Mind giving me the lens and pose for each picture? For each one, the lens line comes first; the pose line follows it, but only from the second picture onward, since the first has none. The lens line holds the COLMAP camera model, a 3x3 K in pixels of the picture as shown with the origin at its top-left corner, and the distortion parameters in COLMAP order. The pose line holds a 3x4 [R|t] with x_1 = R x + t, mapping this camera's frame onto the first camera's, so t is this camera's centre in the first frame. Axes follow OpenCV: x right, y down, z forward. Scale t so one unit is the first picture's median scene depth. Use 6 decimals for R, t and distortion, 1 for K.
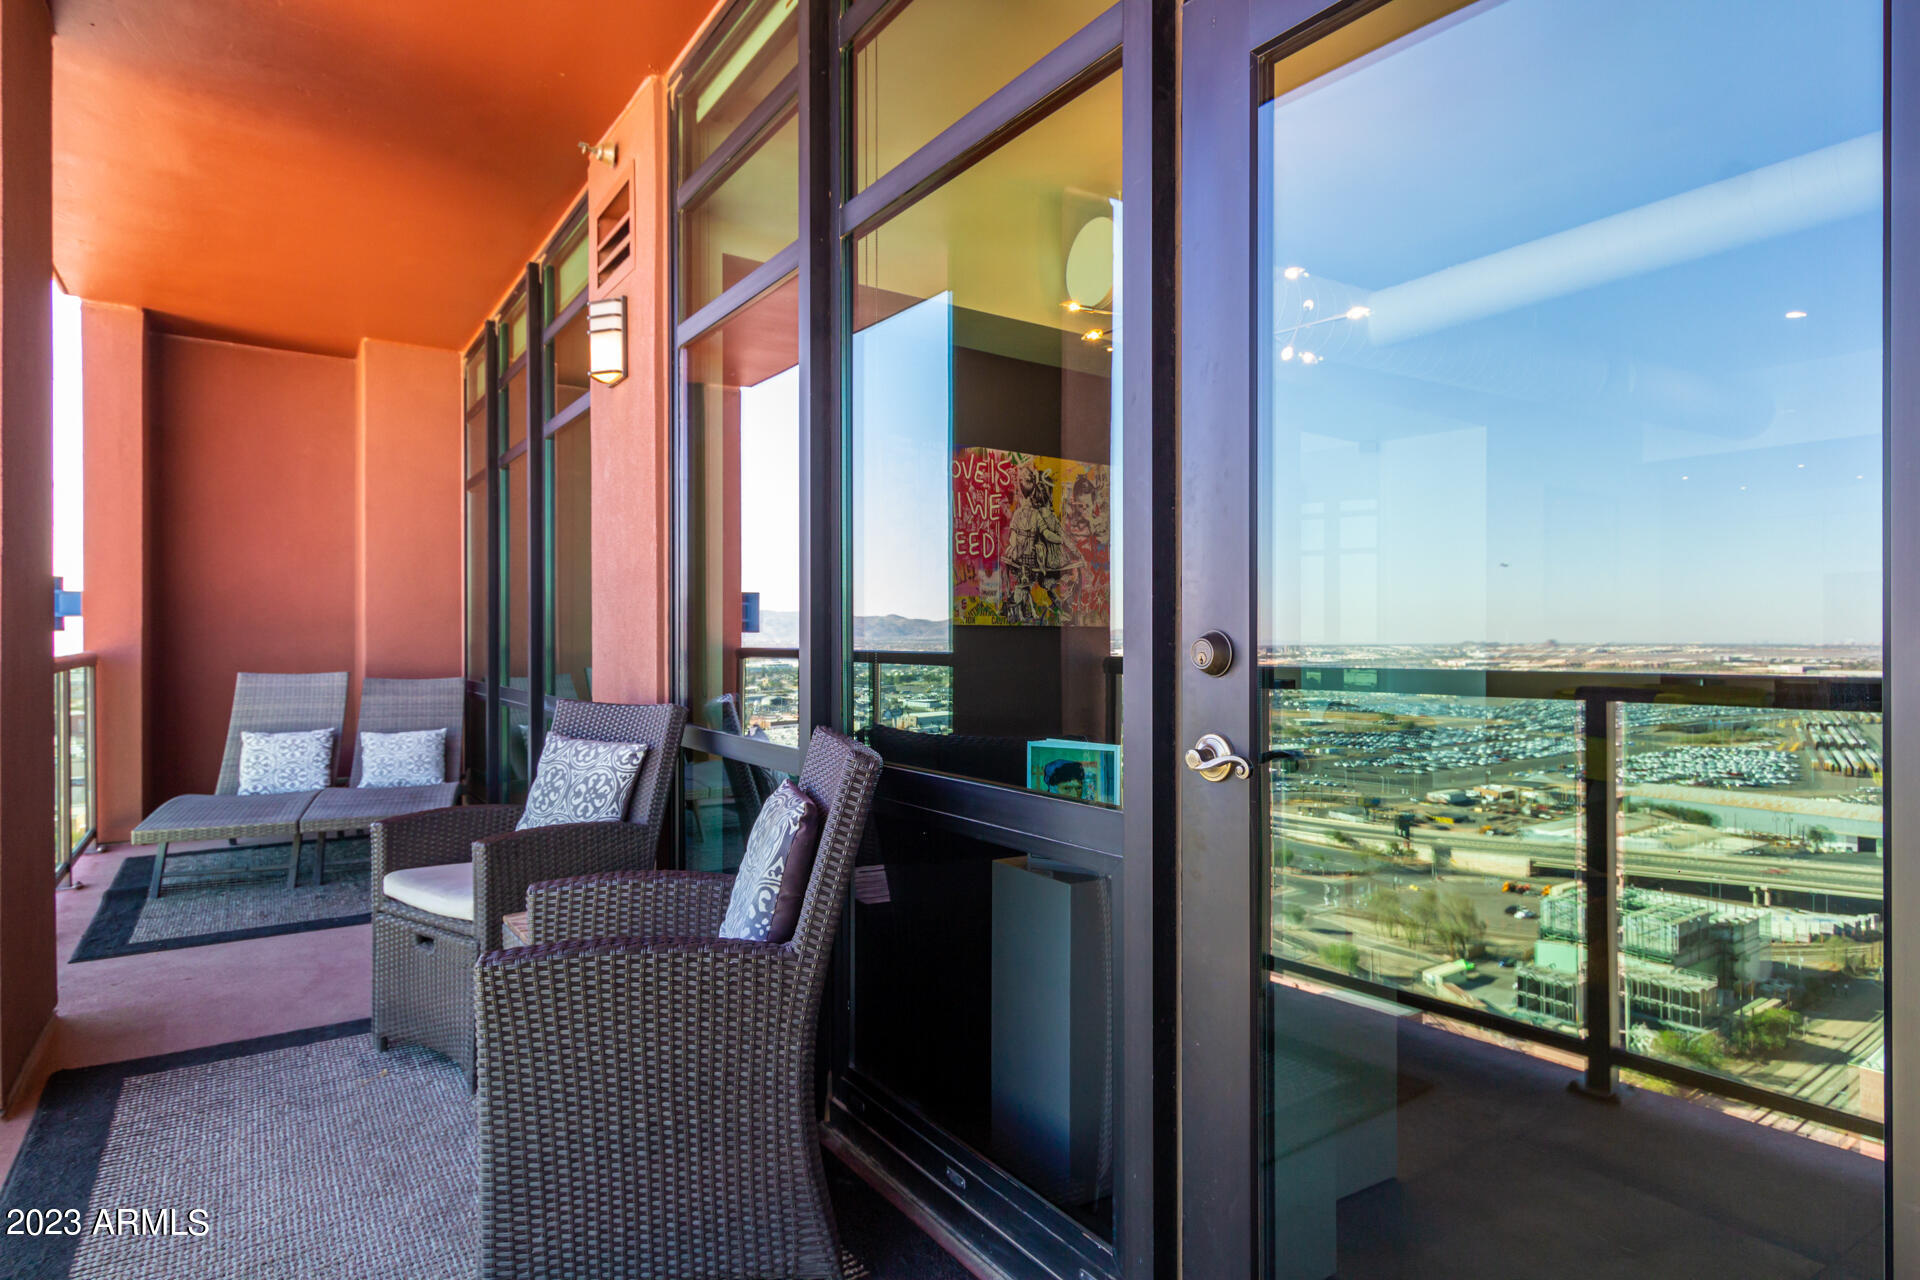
lens RADIAL K [[1071.6, 0, 946.2], [0, 1071.6, 645.2], [0, 0, 1]] dist [0.008158, -0.005977]
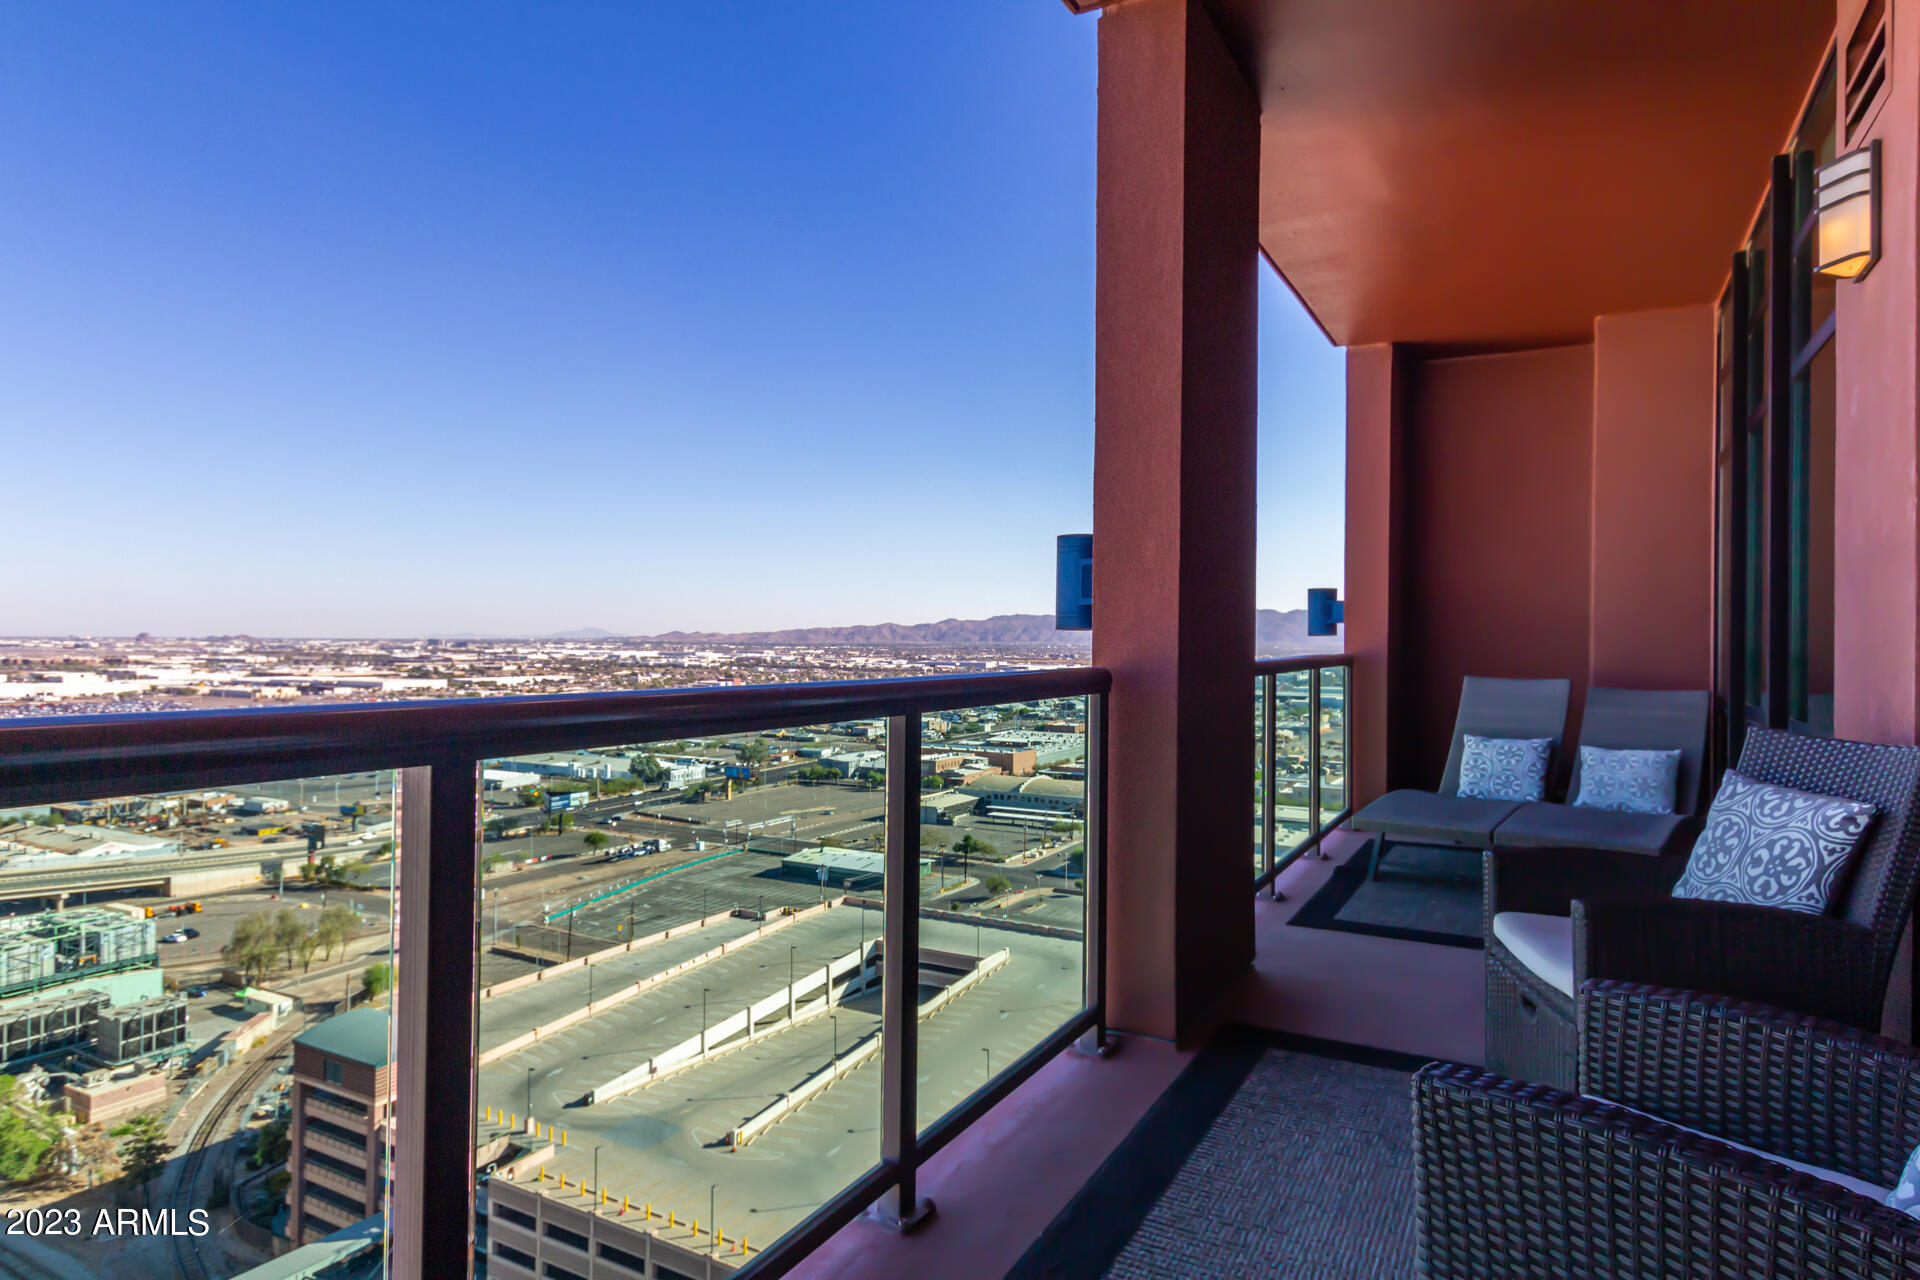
lens RADIAL K [[1071.6, 0, 955.0], [0, 1071.6, 641.4], [0, 0, 1]] dist [0.008158, -0.005977]
pose [[0.465378, 0.005132, -0.885097, 0.031968], [-0.013315, 0.999911, -0.001203, 0.000825], [0.885012, 0.012345, 0.465405, 0.165687]]
